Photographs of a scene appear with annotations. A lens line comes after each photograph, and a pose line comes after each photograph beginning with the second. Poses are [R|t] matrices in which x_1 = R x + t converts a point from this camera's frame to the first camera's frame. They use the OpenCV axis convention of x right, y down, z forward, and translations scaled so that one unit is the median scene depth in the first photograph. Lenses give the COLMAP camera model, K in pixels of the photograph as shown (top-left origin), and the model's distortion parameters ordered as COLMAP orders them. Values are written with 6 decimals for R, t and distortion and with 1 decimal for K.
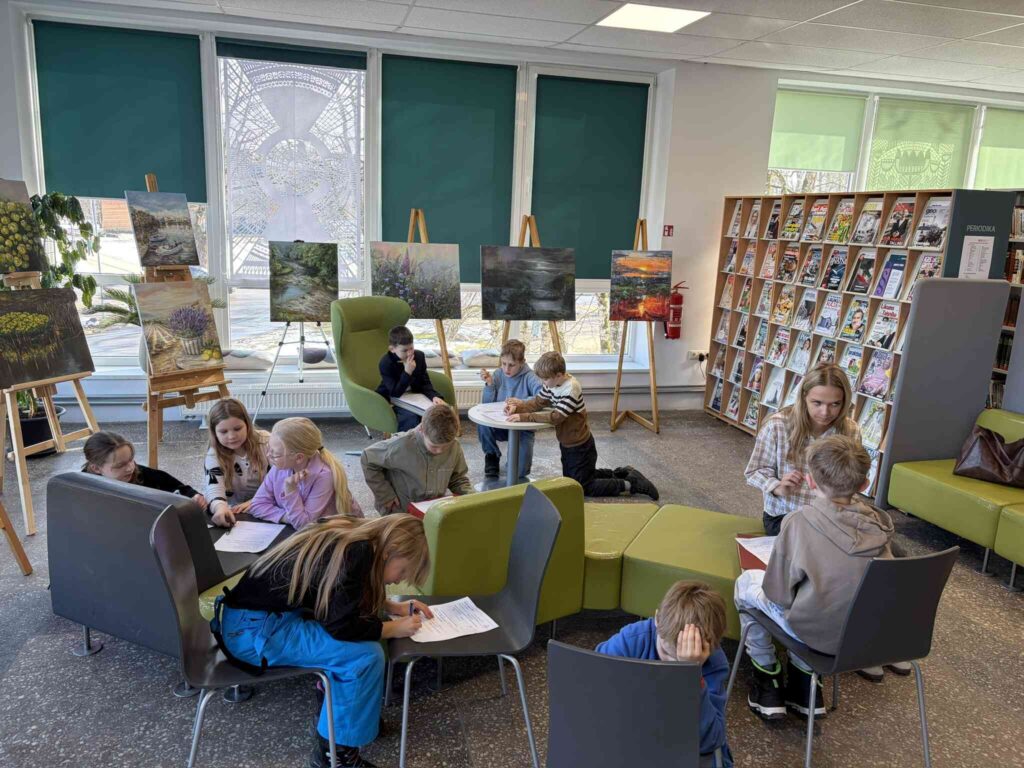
lens RADIAL K [[784.6, 0, 520.0], [0, 784.6, 381.8], [0, 0, 1]] dist [0.056713, -0.060413]
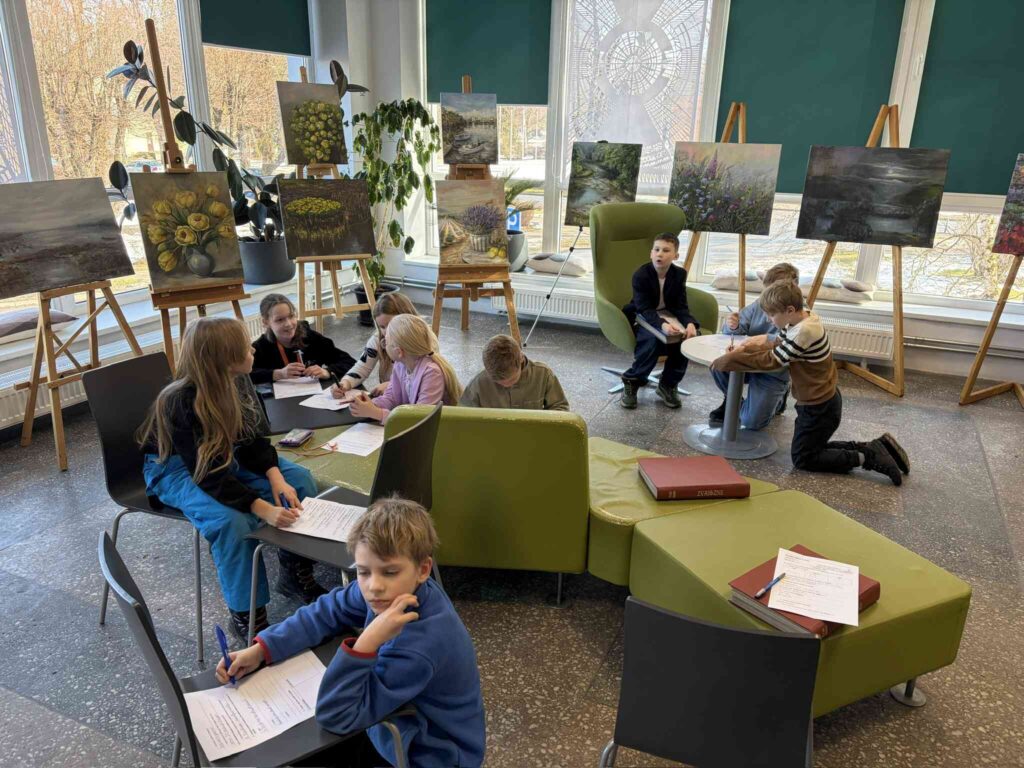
lens RADIAL K [[784.6, 0, 516.7], [0, 784.6, 393.3], [0, 0, 1]] dist [0.056713, -0.060413]
pose [[0.768196, 0.186771, -0.612366, 0.282519], [-0.121579, 0.981653, 0.146885, -0.006344], [0.628565, -0.038386, 0.776810, 0.178062]]
